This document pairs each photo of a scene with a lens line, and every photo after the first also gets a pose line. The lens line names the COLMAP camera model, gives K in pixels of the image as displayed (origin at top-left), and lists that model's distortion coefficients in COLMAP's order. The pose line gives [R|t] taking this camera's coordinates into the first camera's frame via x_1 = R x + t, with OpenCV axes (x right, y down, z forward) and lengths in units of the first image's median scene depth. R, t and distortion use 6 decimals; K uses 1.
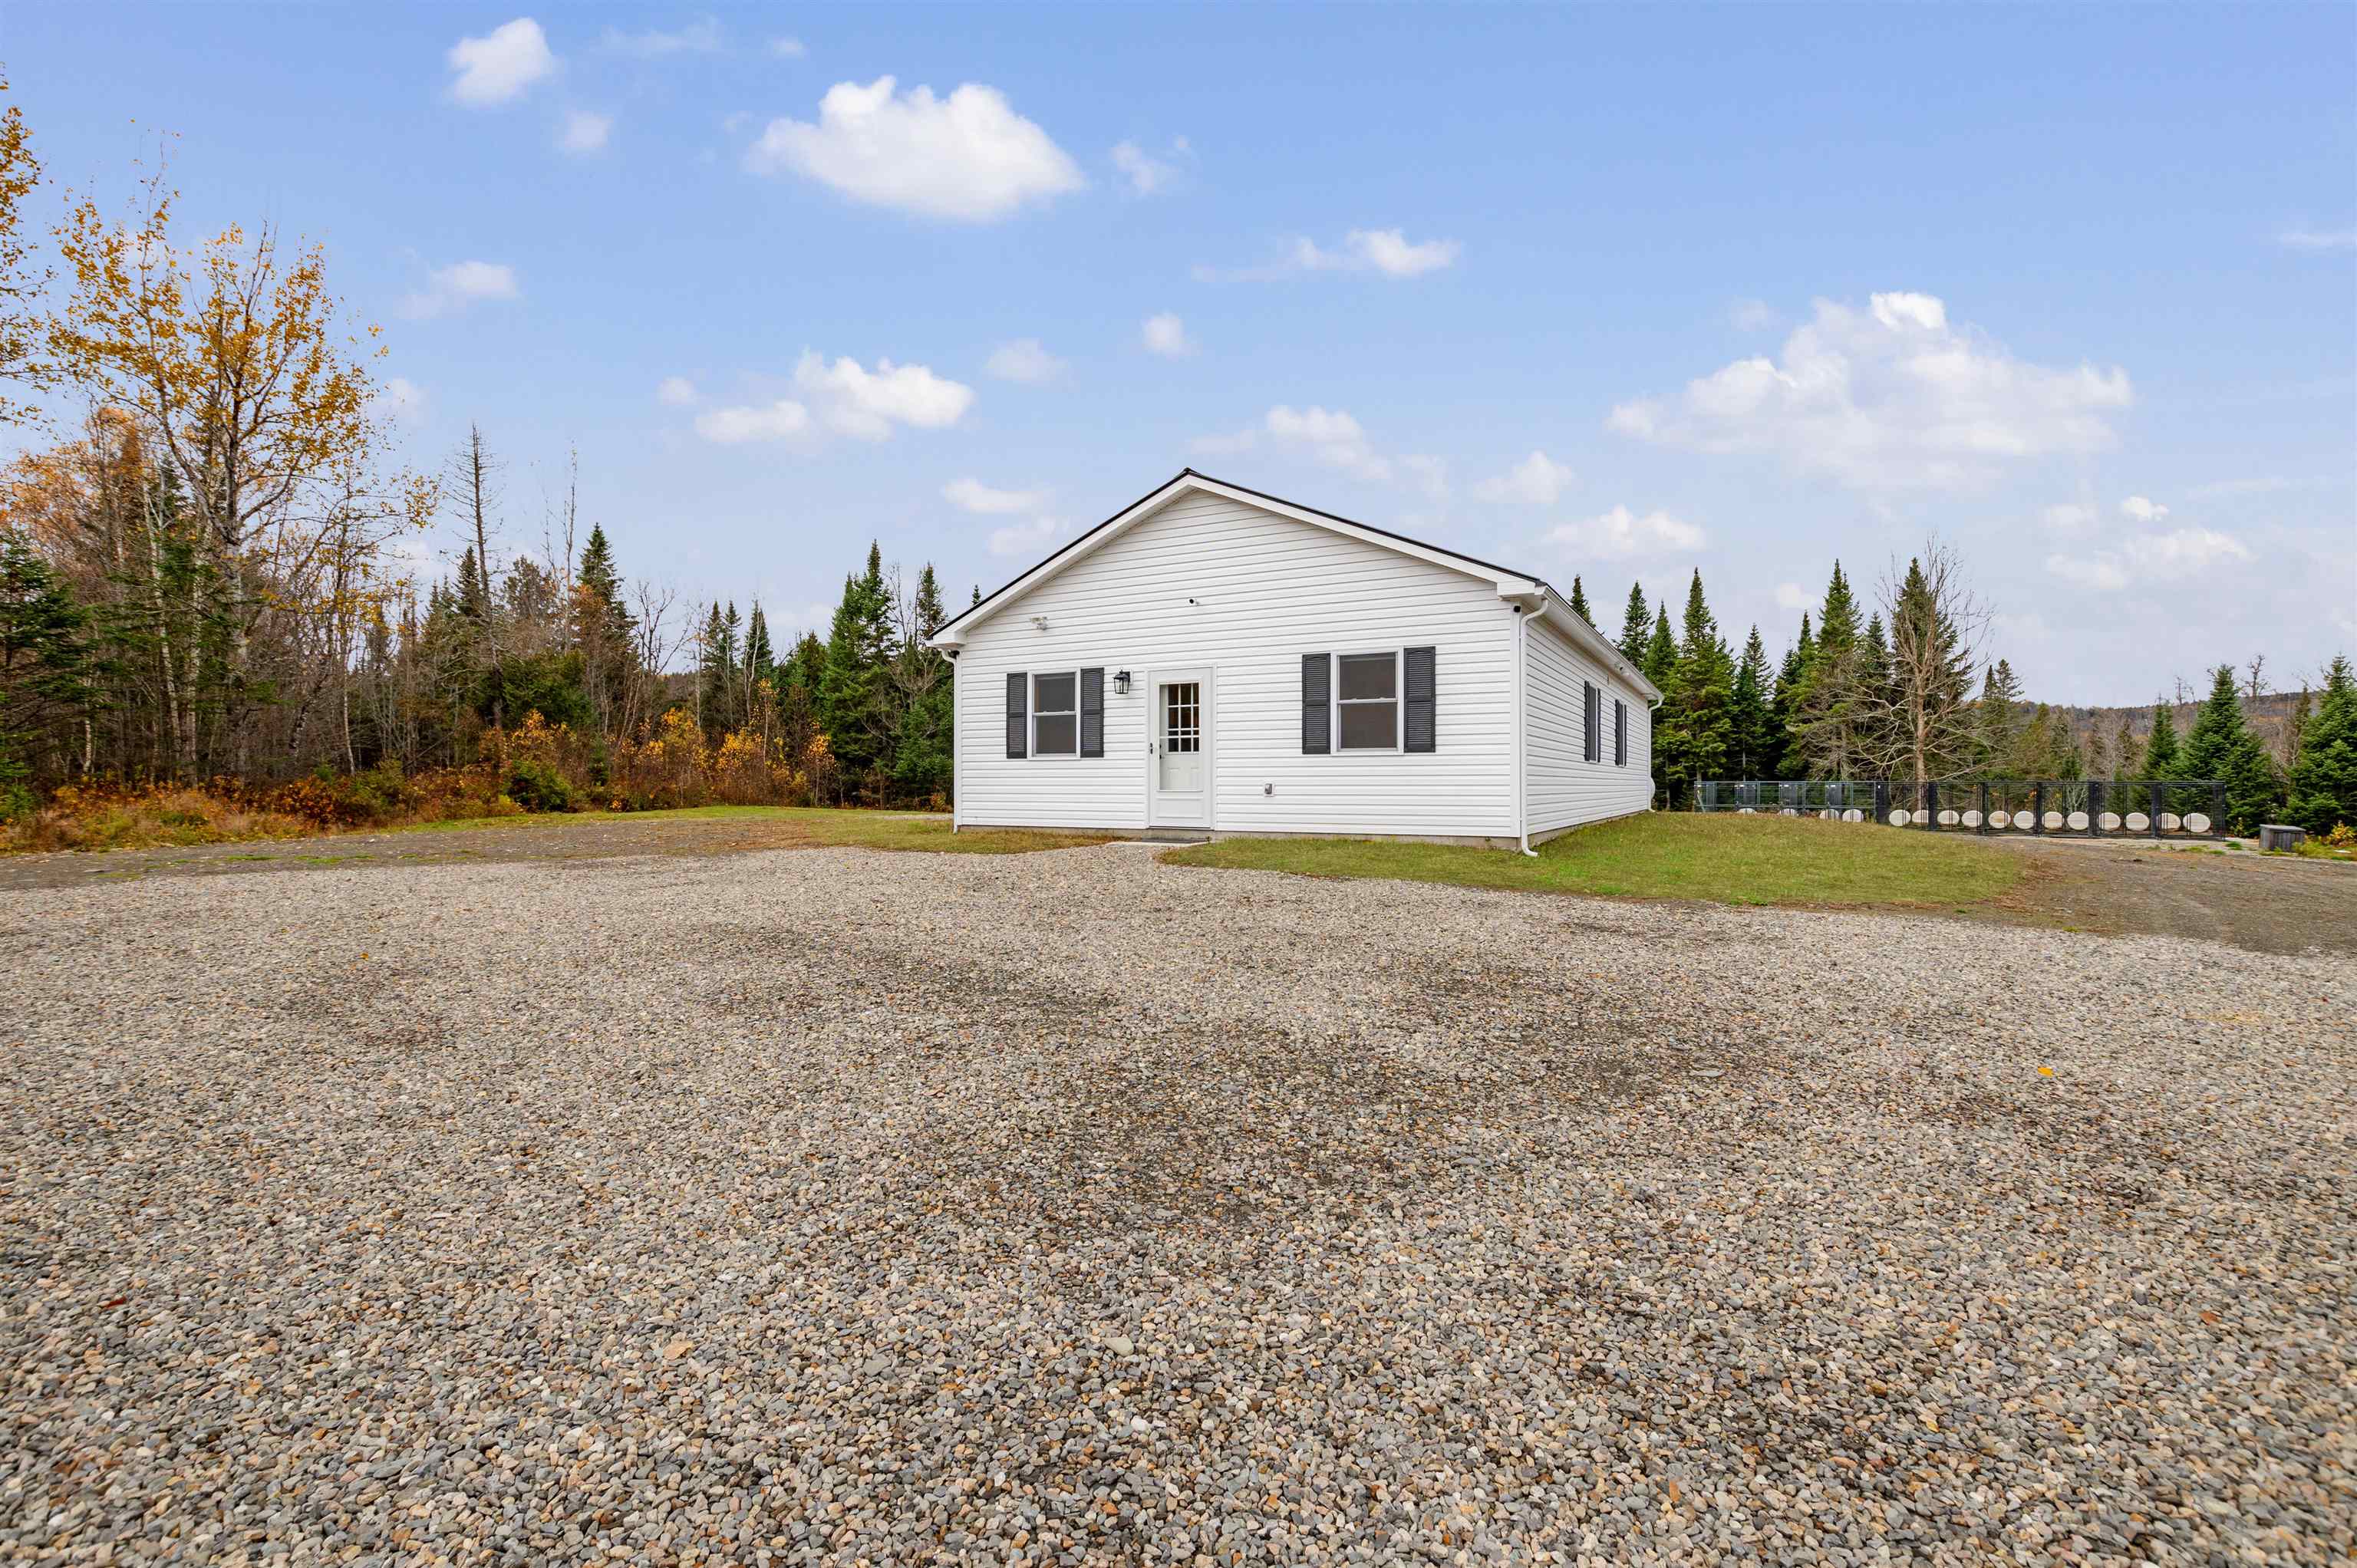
lens RADIAL K [[1068.8, 0, 1186.3], [0, 1068.8, 793.7], [0, 0, 1]] dist [-0.034688, 0.006165]
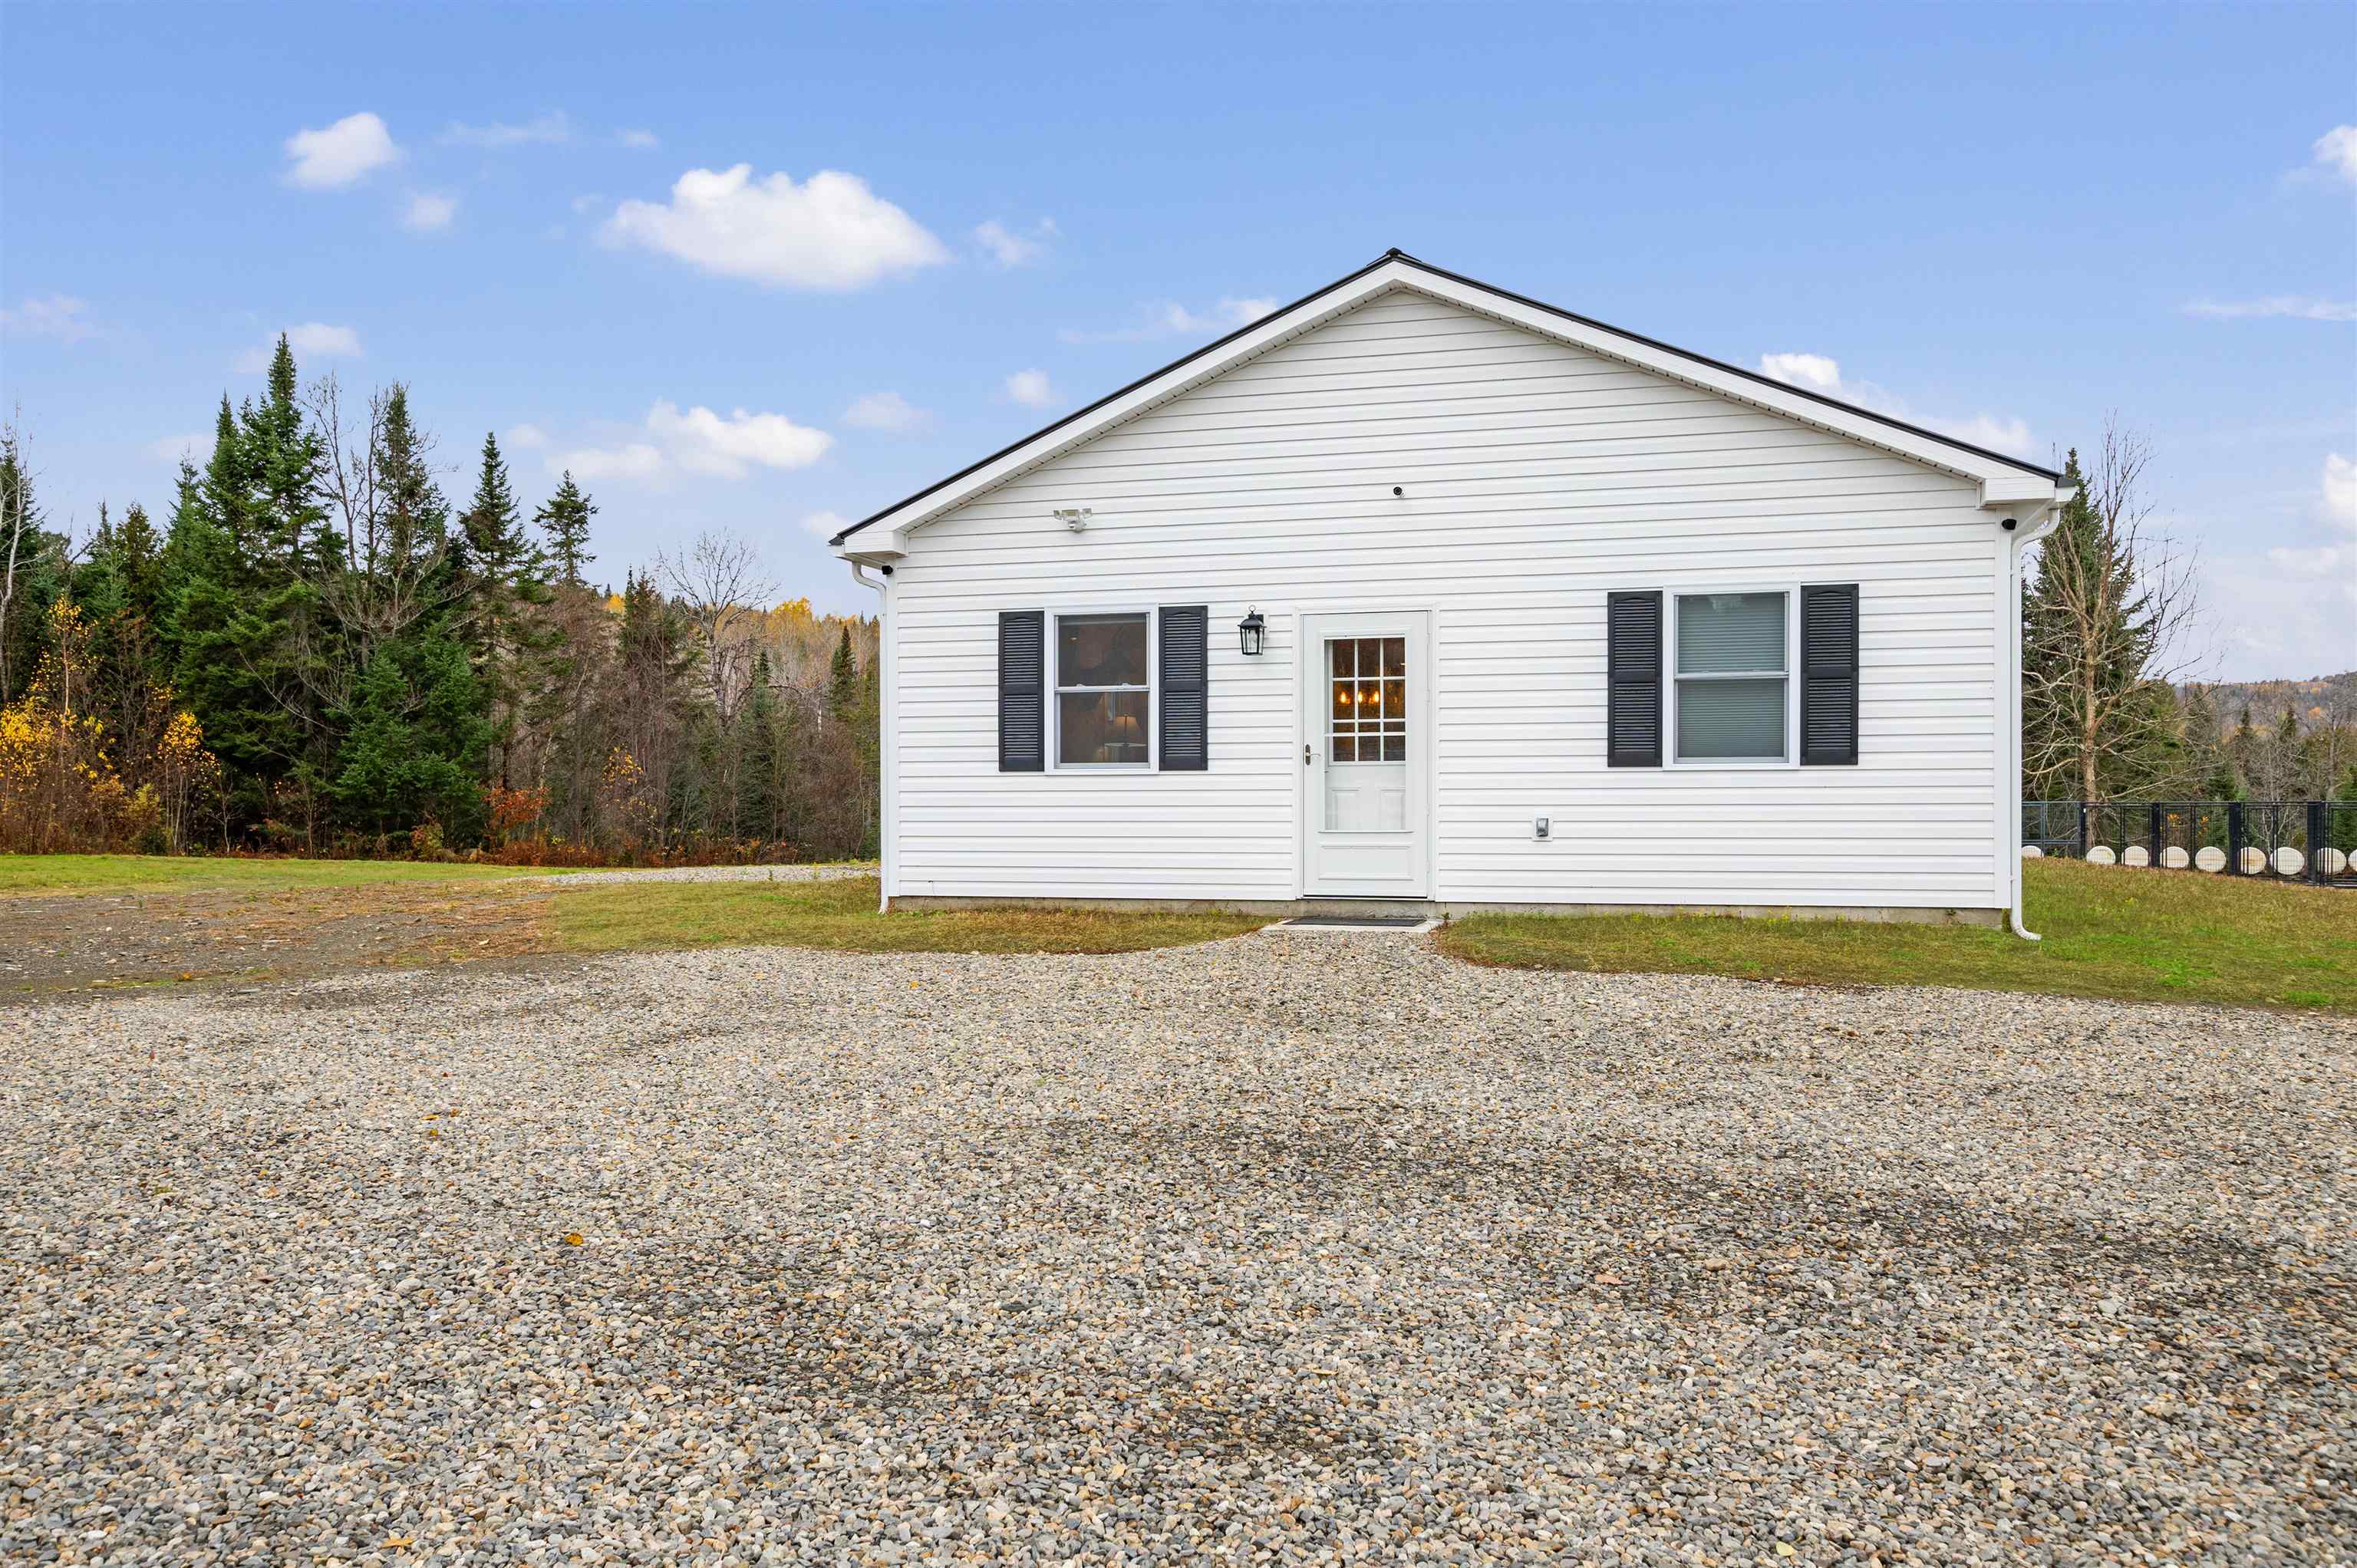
lens RADIAL K [[1869.2, 0, 1174.1], [0, 1869.2, 861.2], [0, 0, 1]] dist [0.000207, 0.000842]
pose [[0.975902, -0.008155, 0.218058, -0.299734], [0.003449, 0.999753, 0.021954, -0.008206], [-0.218183, -0.020672, 0.975689, 0.064608]]
